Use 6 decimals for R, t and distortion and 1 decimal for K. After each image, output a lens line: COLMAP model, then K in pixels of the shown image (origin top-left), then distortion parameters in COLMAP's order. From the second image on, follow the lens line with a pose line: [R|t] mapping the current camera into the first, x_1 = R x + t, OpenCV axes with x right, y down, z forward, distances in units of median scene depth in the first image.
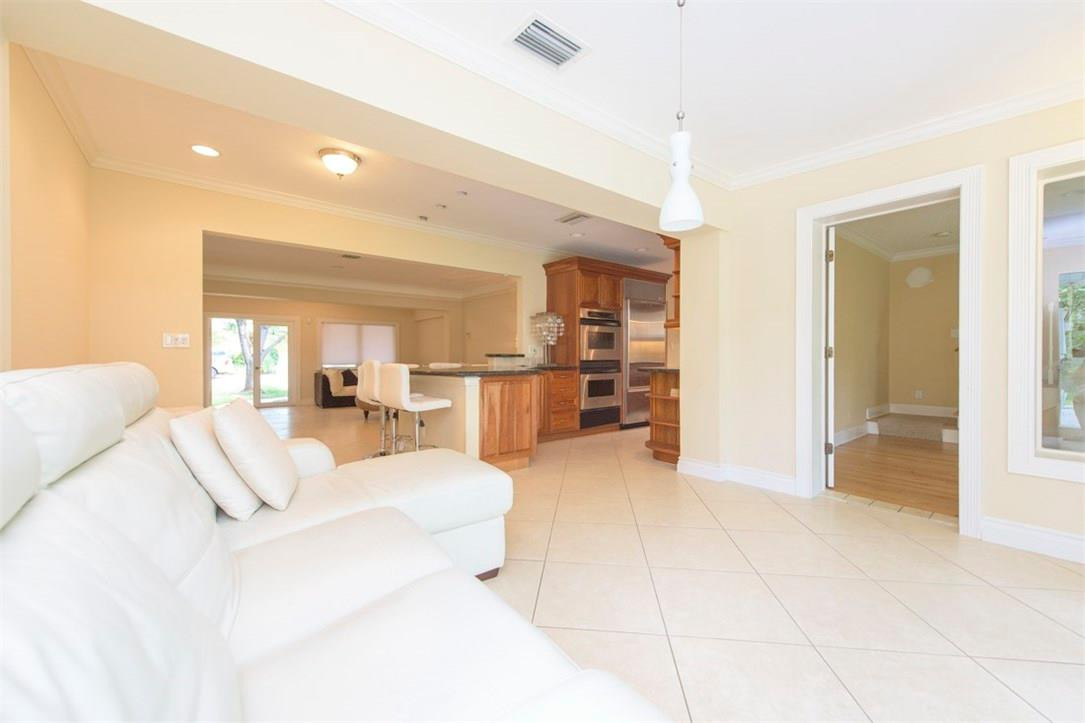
lens RADIAL K [[436.2, 0, 518.1], [0, 436.2, 359.0], [0, 0, 1]] dist [0.003698, -0.000055]
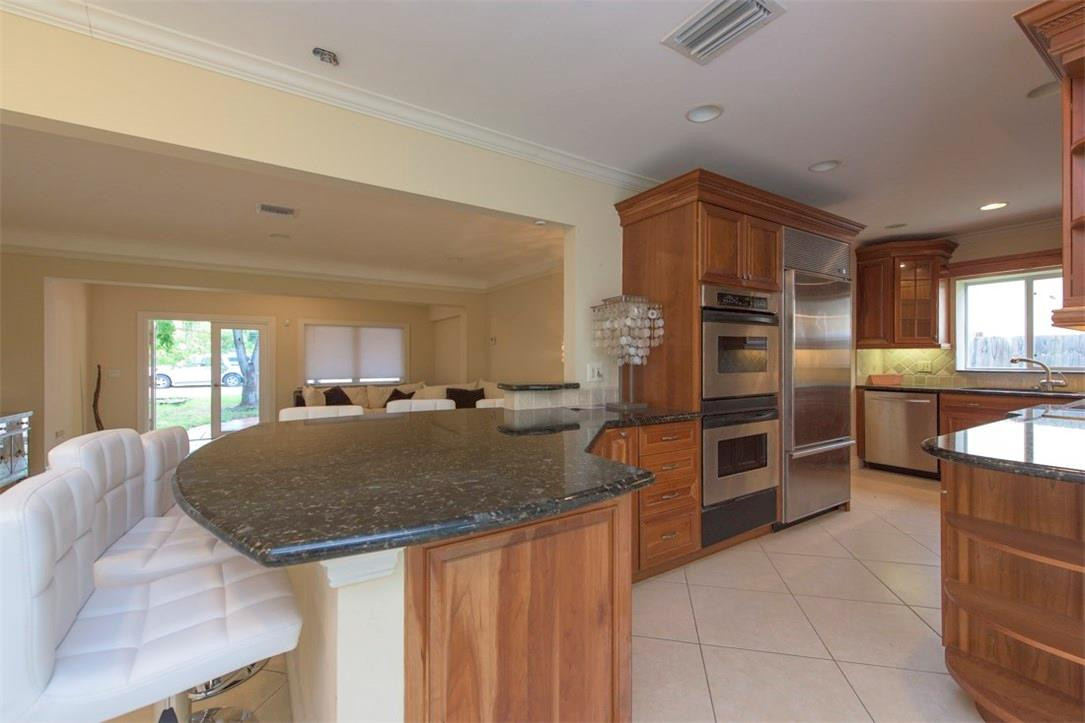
lens RADIAL K [[436.2, 0, 512.5], [0, 436.2, 360.5], [0, 0, 1]] dist [0.003698, -0.000055]
pose [[0.992864, -0.001052, -0.119250, -0.001055], [0.001173, 0.999999, 0.000949, -0.036444], [0.119249, -0.001082, 0.992864, 0.498920]]
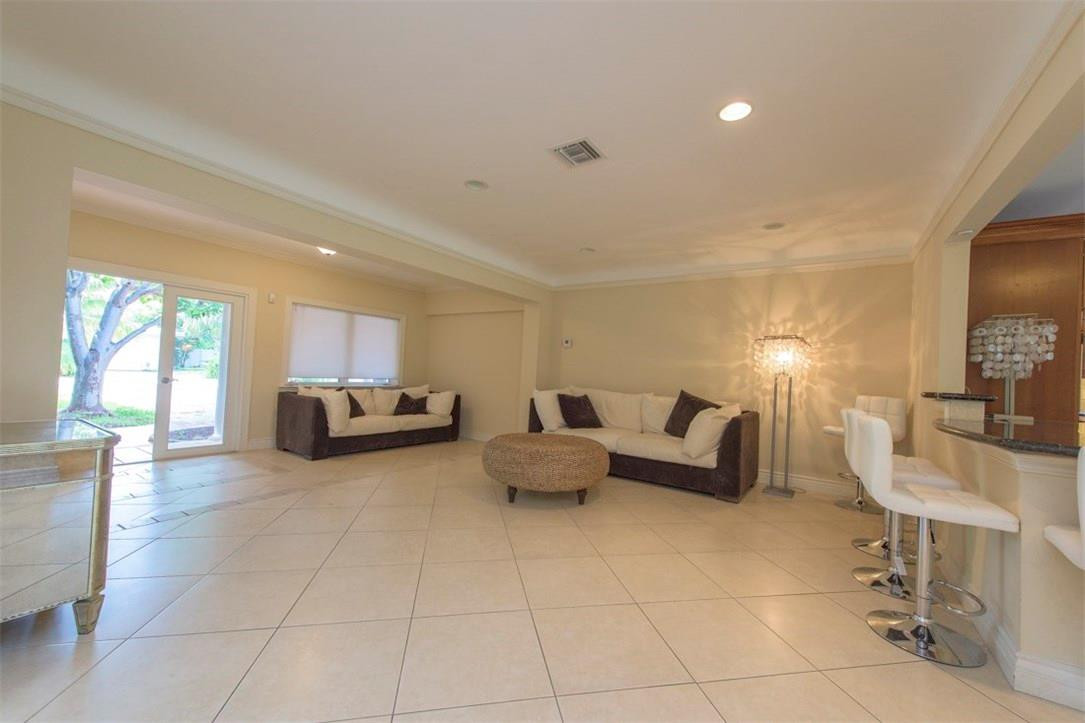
lens RADIAL K [[436.2, 0, 515.9], [0, 436.2, 368.8], [0, 0, 1]] dist [0.003698, -0.000055]
pose [[0.953799, 0.048799, 0.296455, -0.584502], [-0.046815, 0.998808, -0.013791, -0.006357], [-0.296774, -0.000725, 0.954947, 0.643897]]
